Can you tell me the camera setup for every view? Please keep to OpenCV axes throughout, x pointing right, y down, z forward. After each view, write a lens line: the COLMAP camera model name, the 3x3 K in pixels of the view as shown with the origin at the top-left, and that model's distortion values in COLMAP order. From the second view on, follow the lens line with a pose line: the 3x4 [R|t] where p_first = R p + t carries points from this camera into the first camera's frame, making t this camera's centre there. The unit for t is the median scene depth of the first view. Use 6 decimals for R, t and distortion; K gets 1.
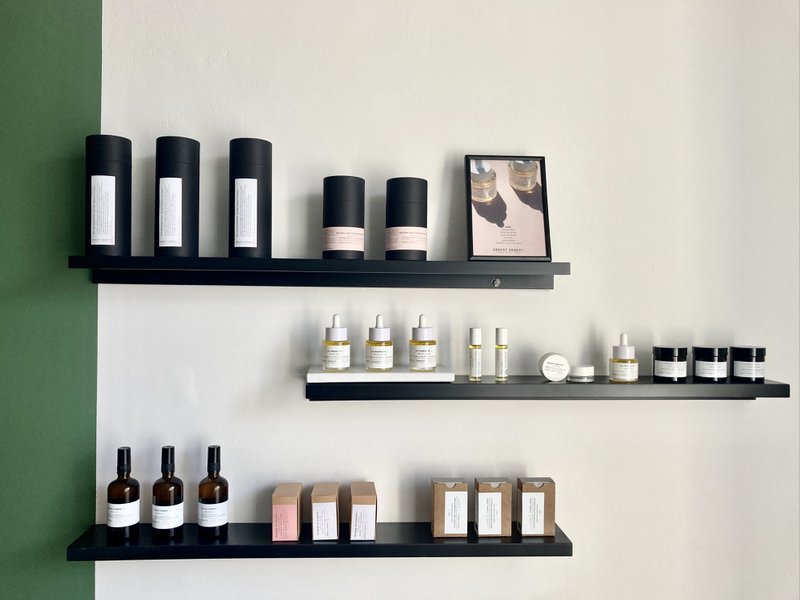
lens RADIAL K [[653.4, 0, 399.8], [0, 653.4, 299.8], [0, 0, 1]] dist [0.001283, -0.003034]
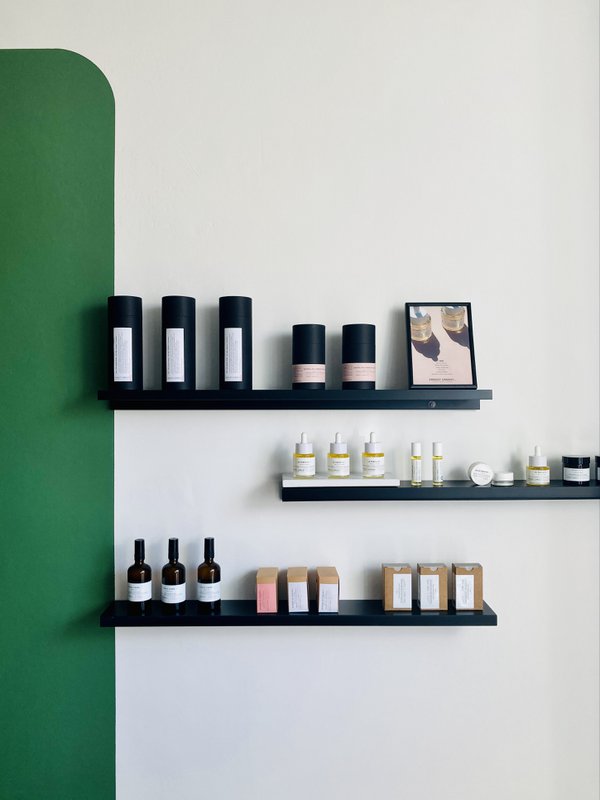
lens RADIAL K [[653.4, 0, 300.8], [0, 653.4, 399.9], [0, 0, 1]] dist [0.001283, -0.003034]
pose [[0.997121, -0.015428, -0.074241, -0.009088], [0.014011, 0.999710, -0.019562, -0.017121], [0.074521, 0.018466, 0.997048, -0.259177]]
